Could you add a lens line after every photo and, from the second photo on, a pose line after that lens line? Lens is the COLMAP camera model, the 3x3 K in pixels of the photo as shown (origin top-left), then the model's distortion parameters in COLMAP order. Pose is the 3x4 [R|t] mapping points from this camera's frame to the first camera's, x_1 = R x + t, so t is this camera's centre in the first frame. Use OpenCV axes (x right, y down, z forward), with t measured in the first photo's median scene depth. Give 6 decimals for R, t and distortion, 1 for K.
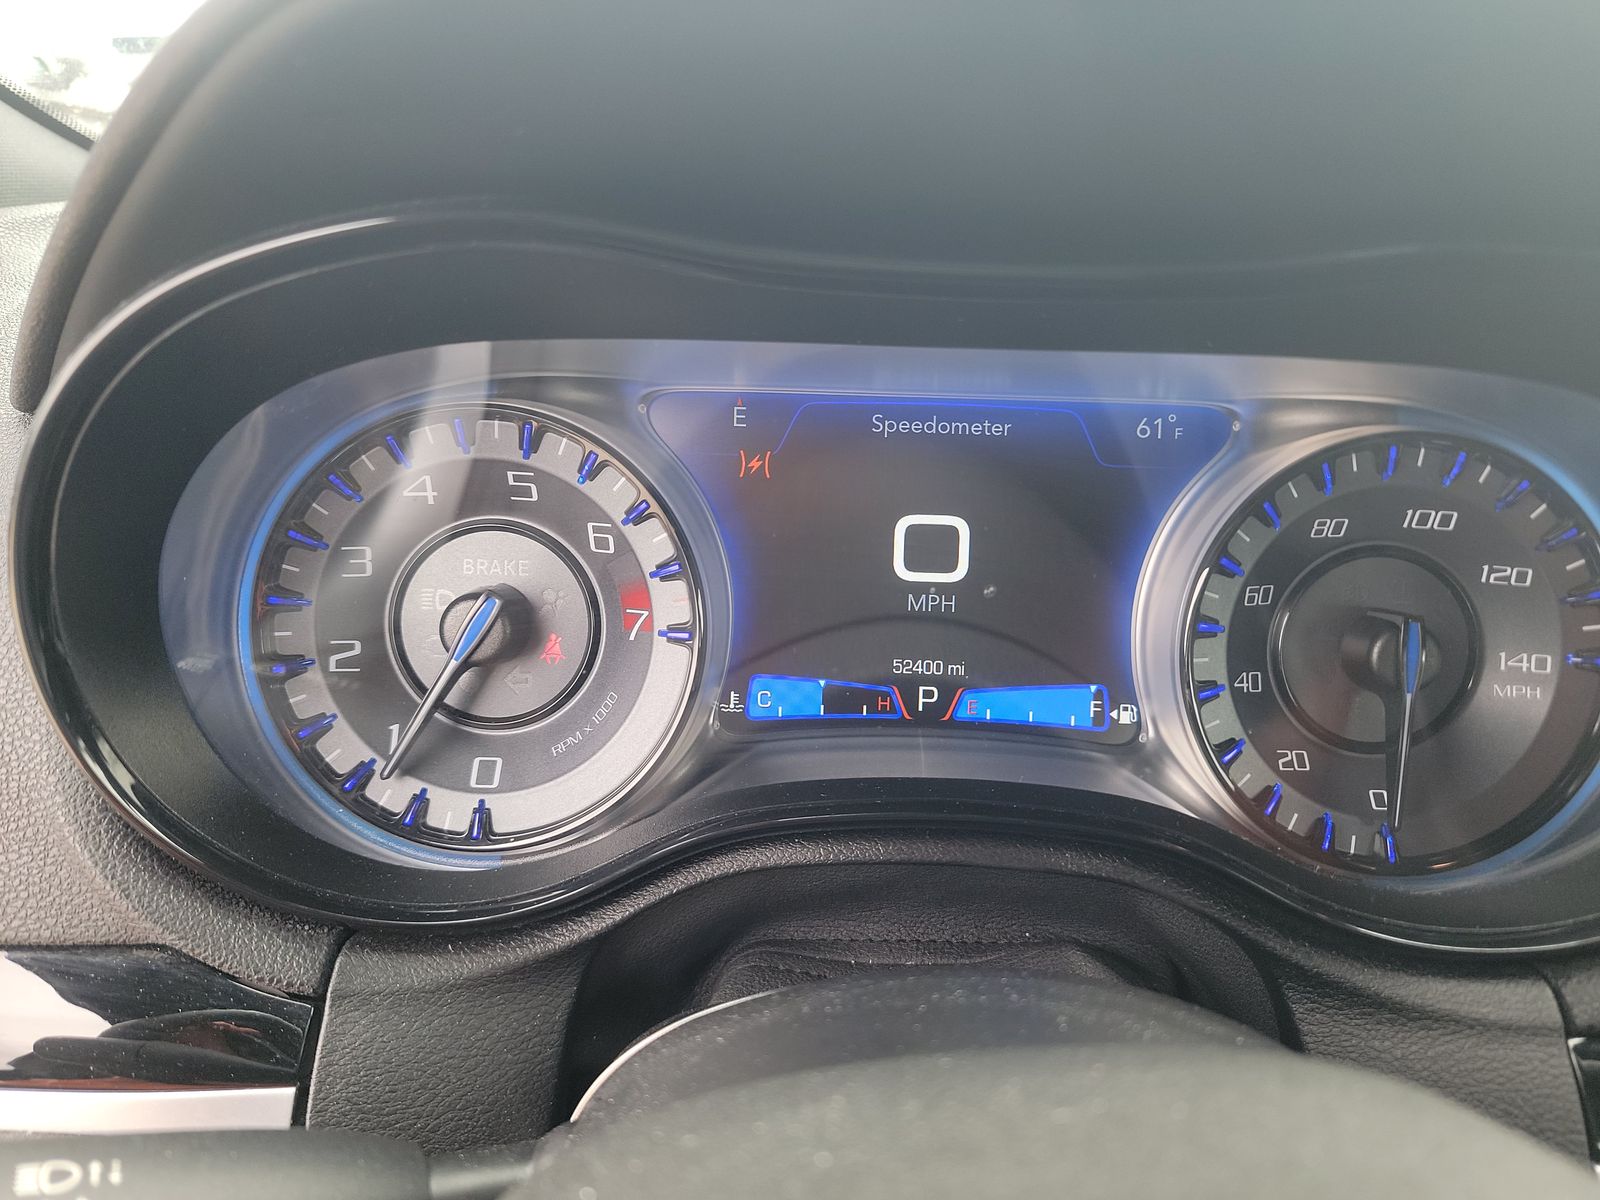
lens RADIAL K [[1102.4, 0, 797.2], [0, 1102.4, 606.9], [0, 0, 1]] dist [-0.000685, 0.002530]
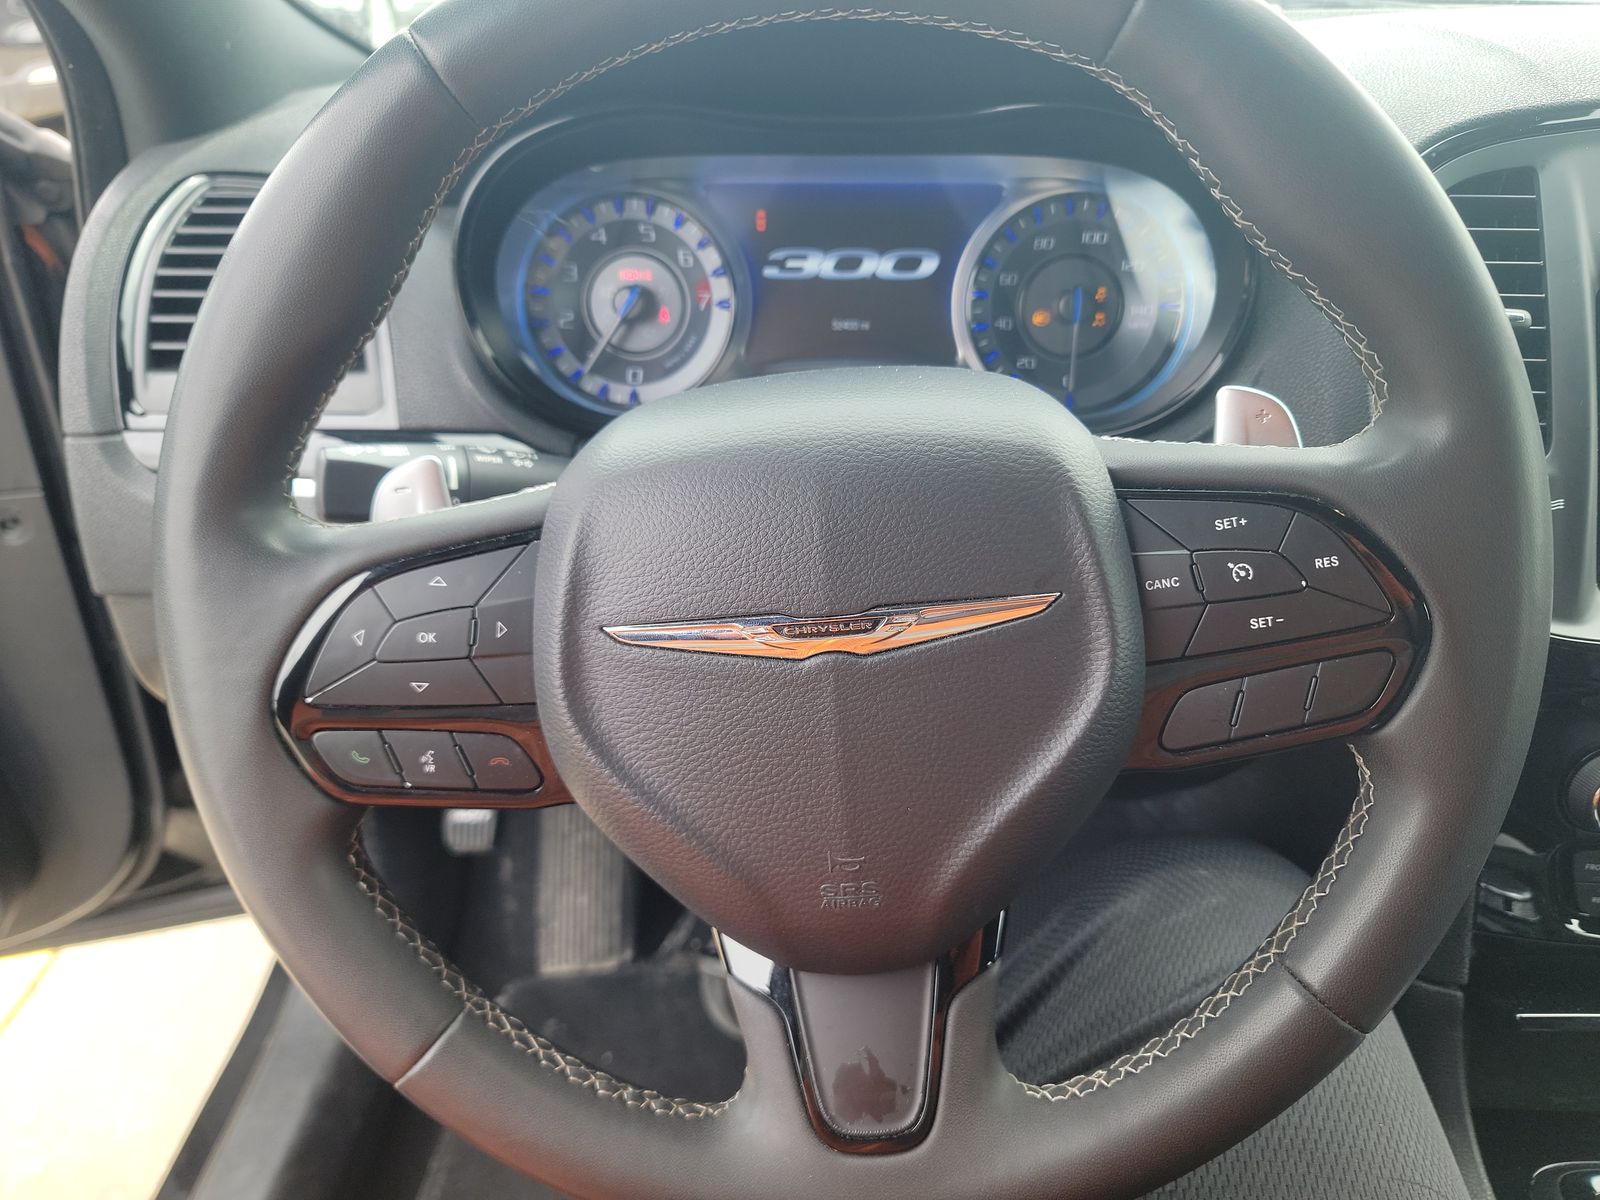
lens RADIAL K [[1102.4, 0, 802.0], [0, 1102.4, 588.8], [0, 0, 1]] dist [-0.000685, 0.002530]
pose [[0.997957, -0.006497, -0.063560, 0.166370], [0.016438, 0.987438, 0.157148, 0.229164], [0.061741, -0.157872, 0.985528, -1.118194]]
